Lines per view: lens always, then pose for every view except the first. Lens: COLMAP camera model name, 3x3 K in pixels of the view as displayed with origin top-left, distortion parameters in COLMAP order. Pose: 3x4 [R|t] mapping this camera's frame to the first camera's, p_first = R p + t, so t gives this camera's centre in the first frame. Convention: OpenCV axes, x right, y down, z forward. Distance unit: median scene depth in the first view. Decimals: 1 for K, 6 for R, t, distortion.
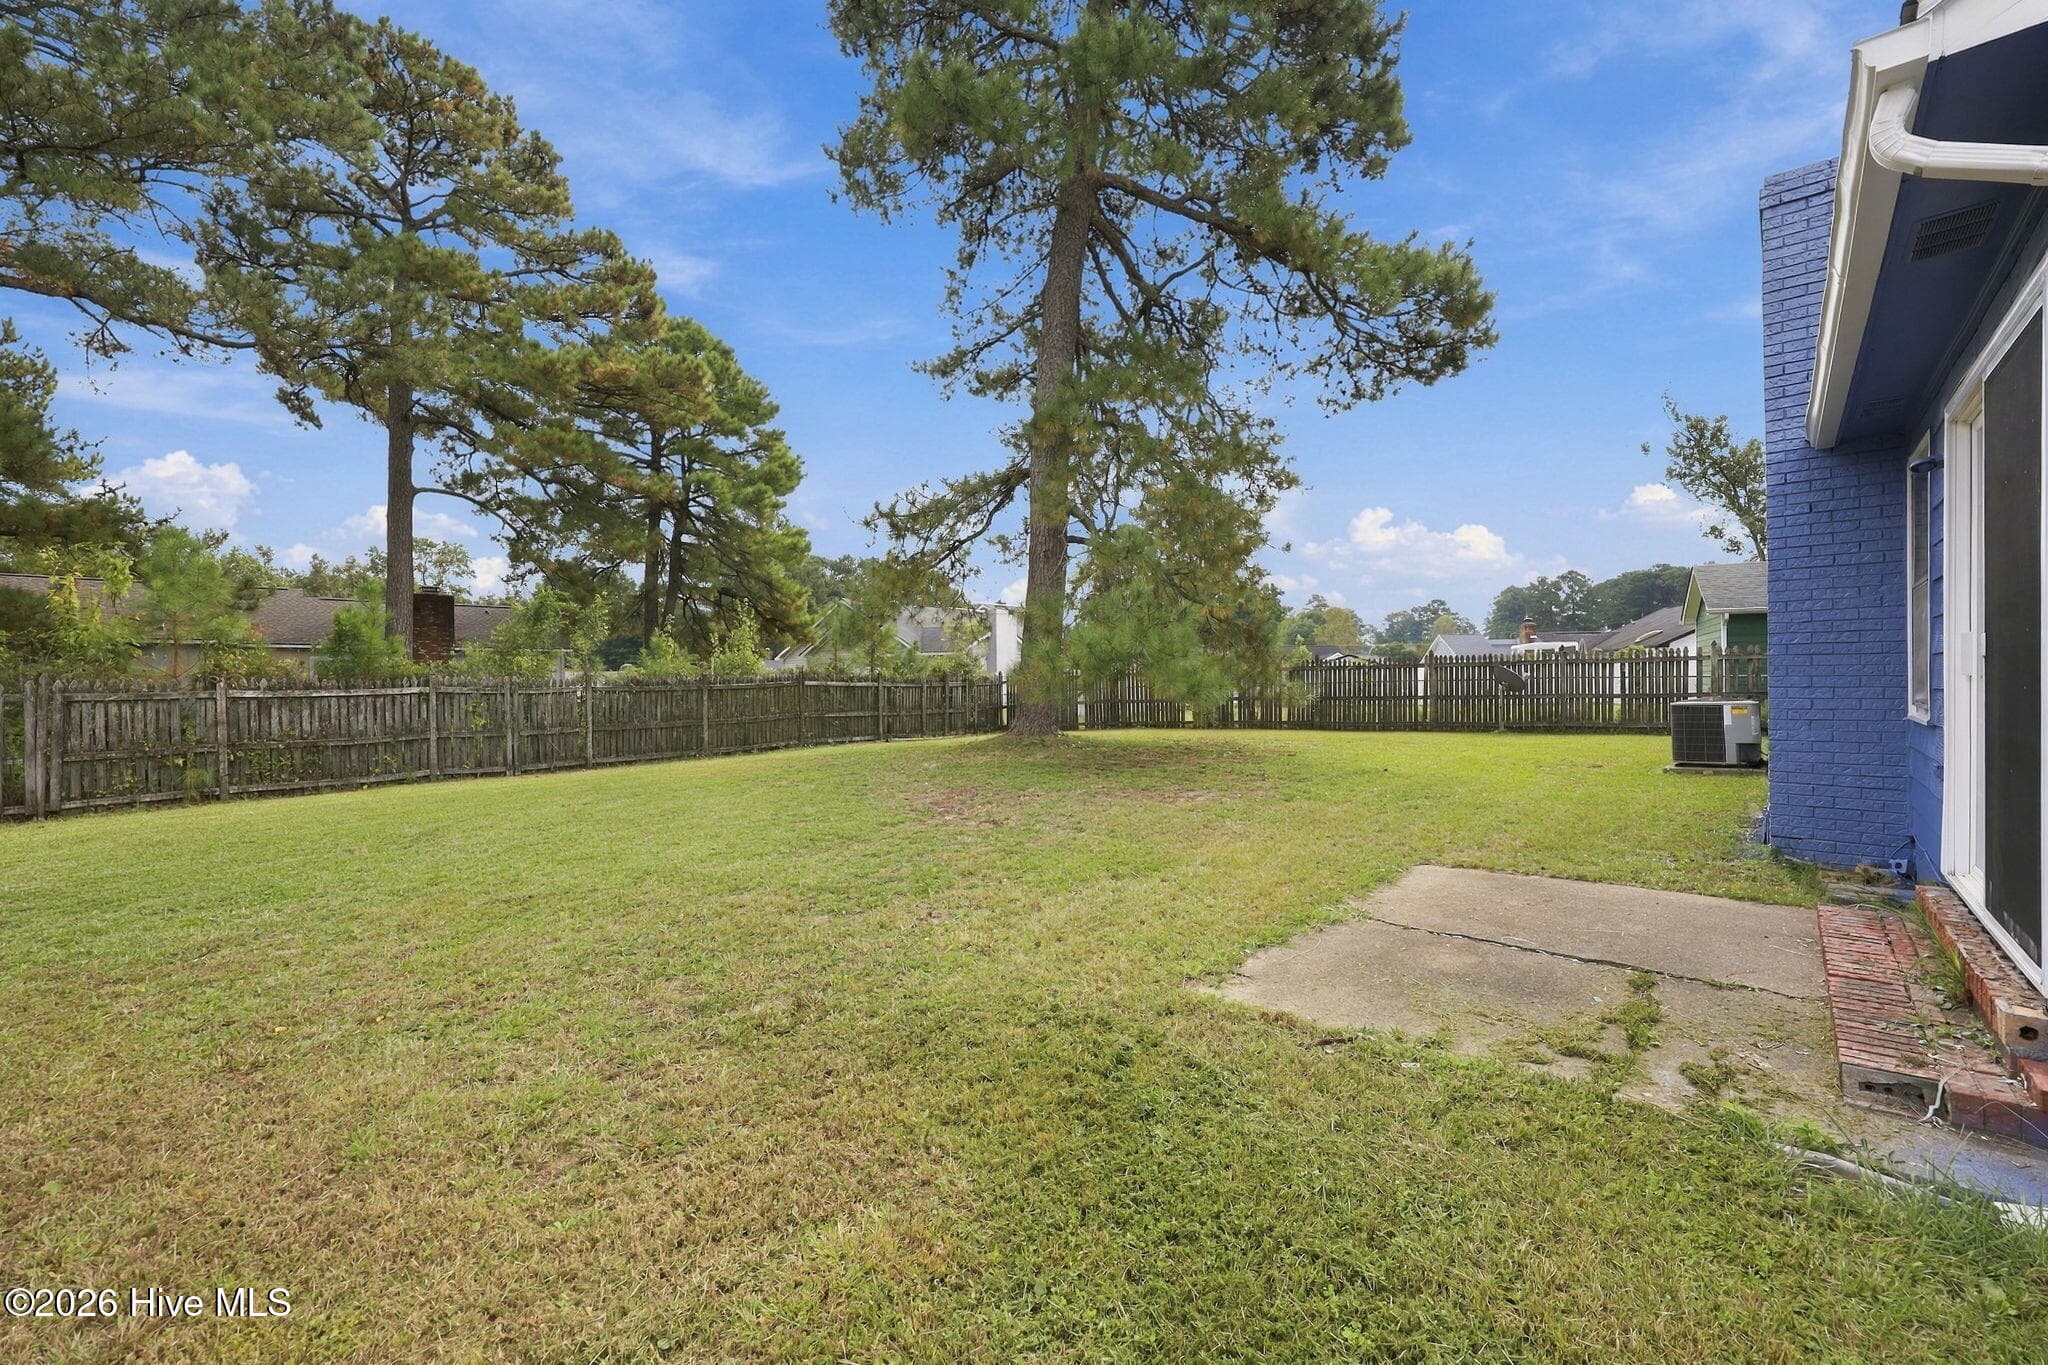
lens RADIAL K [[828.3, 0, 1012.7], [0, 828.3, 681.1], [0, 0, 1]] dist [0.000723, -0.000345]
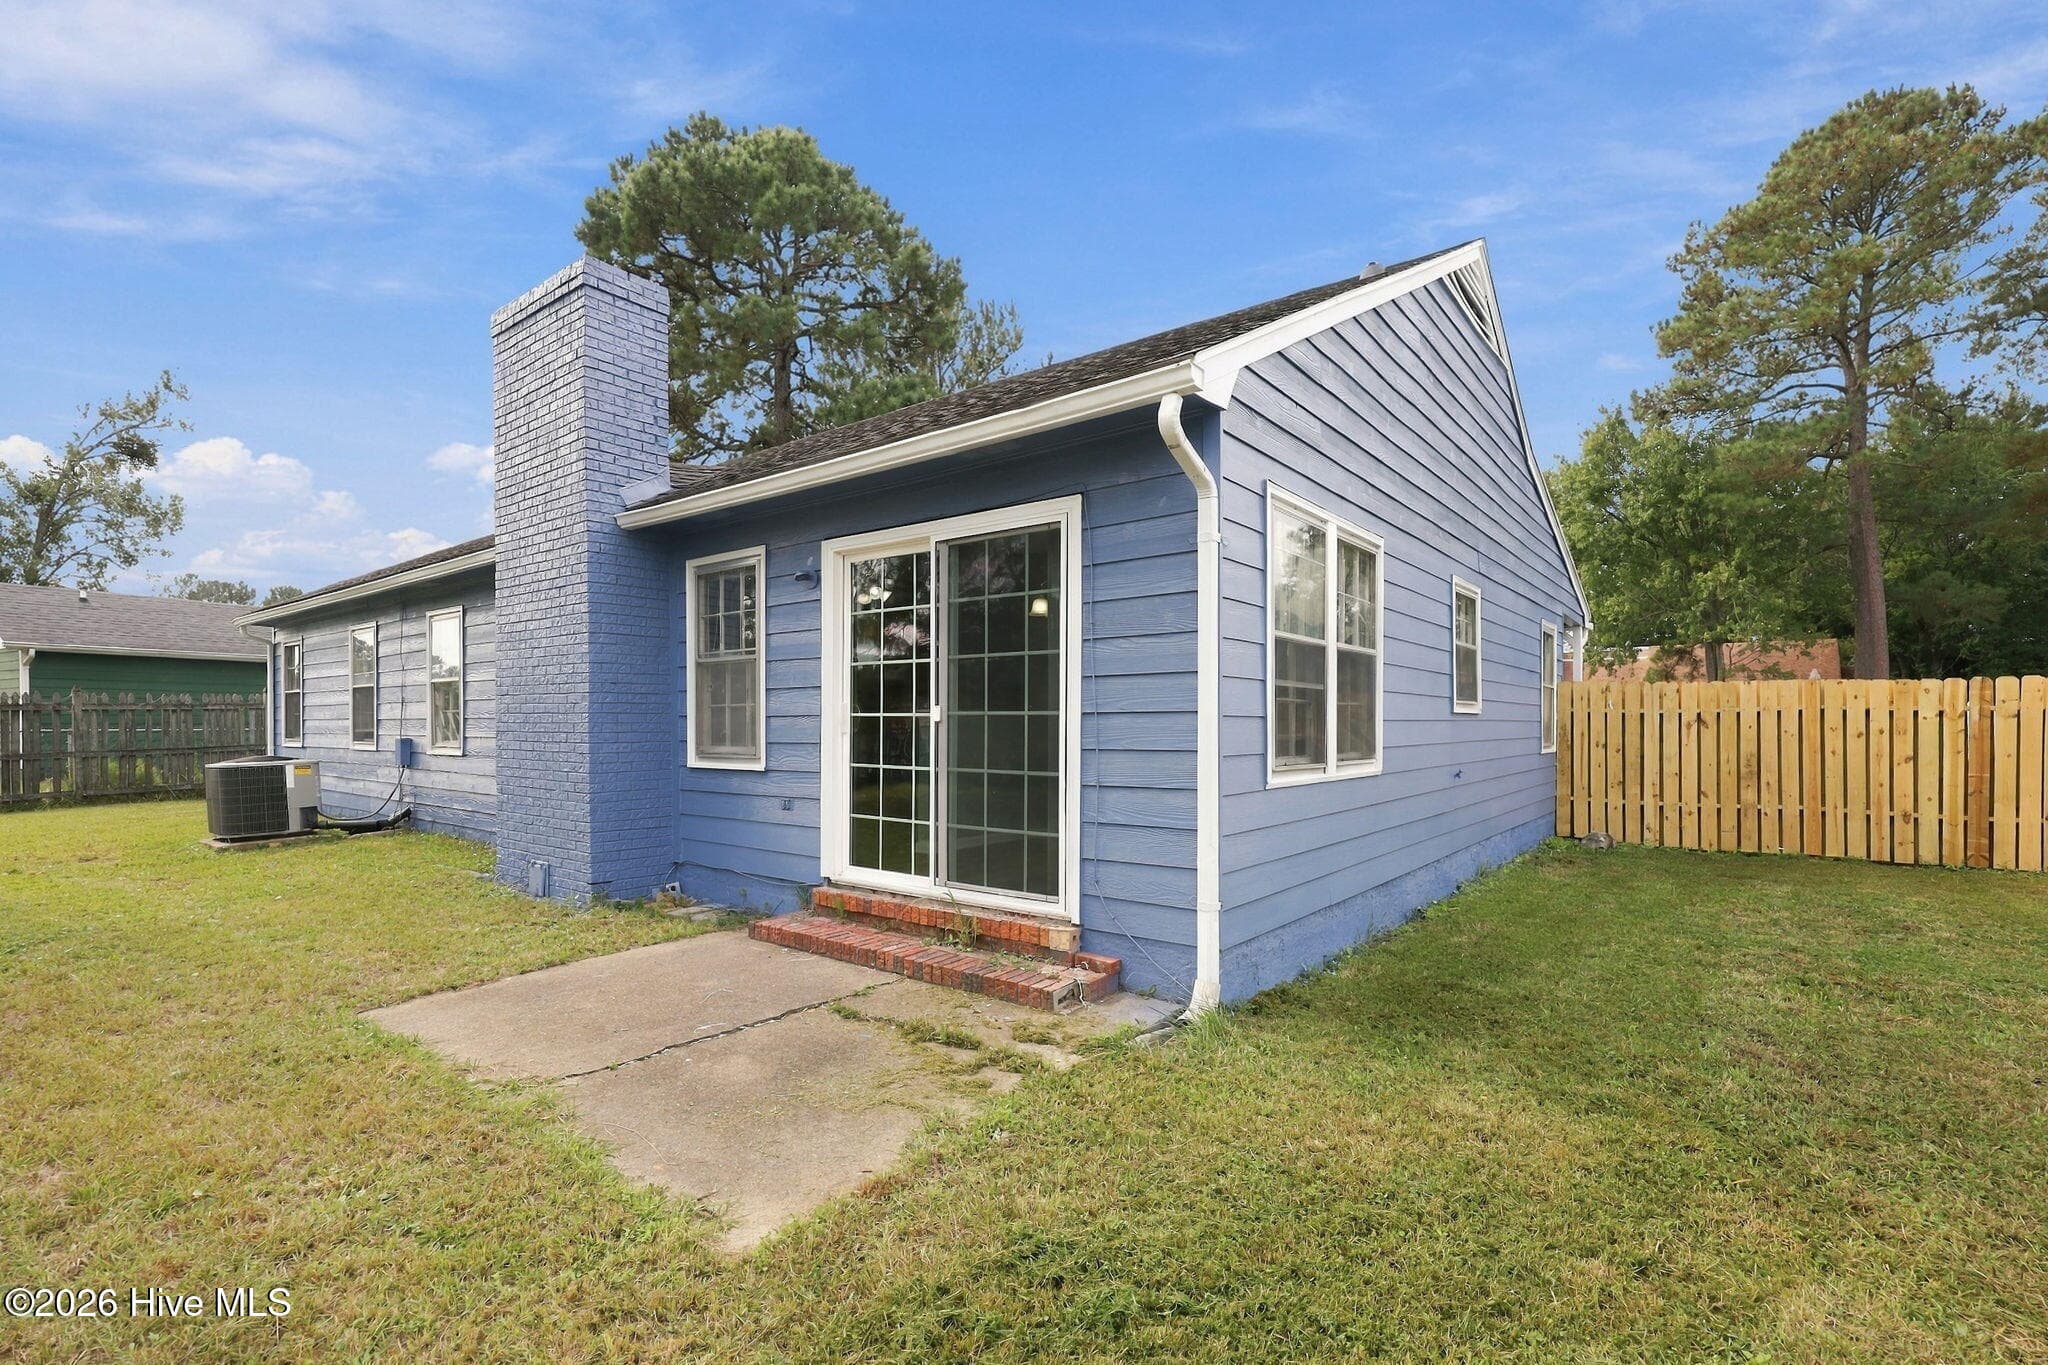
lens RADIAL K [[950.8, 0, 1030.3], [0, 950.8, 725.8], [0, 0, 1]] dist [-0.005929, 0.000406]
pose [[-0.073157, 0.004929, 0.997308, -0.514774], [0.006740, 0.999967, -0.004448, -0.004926], [-0.997298, 0.006396, -0.073188, 0.869831]]
